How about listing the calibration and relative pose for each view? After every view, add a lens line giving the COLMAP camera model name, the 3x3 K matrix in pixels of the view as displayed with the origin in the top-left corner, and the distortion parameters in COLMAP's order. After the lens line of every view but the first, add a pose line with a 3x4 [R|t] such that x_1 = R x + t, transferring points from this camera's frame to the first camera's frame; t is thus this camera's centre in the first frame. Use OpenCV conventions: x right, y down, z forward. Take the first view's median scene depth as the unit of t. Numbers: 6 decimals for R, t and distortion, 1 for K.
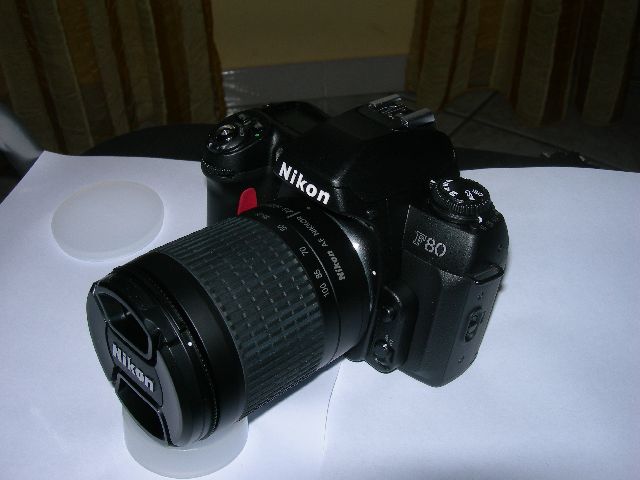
lens RADIAL K [[691.9, 0, 320.0], [0, 691.9, 240.0], [0, 0, 1]] dist [-0.144902, -0.005331]
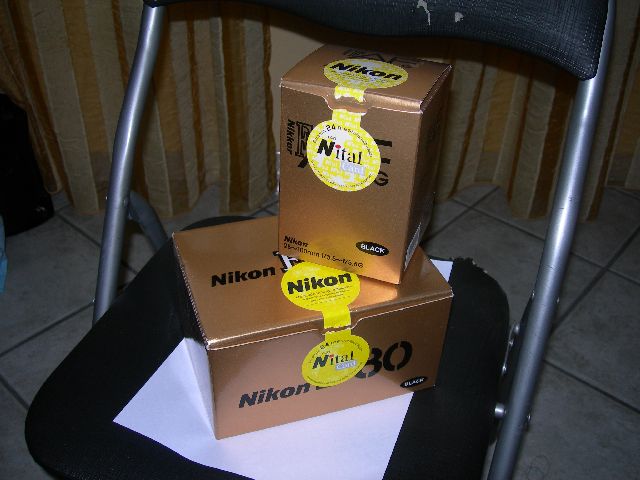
lens RADIAL K [[691.9, 0, 320.0], [0, 691.9, 240.0], [0, 0, 1]] dist [-0.144902, -0.005331]
pose [[0.992784, 0.096777, -0.070809, 0.045819], [-0.101895, 0.992140, -0.072638, -0.002313], [0.063222, 0.079329, 0.994842, -0.271810]]
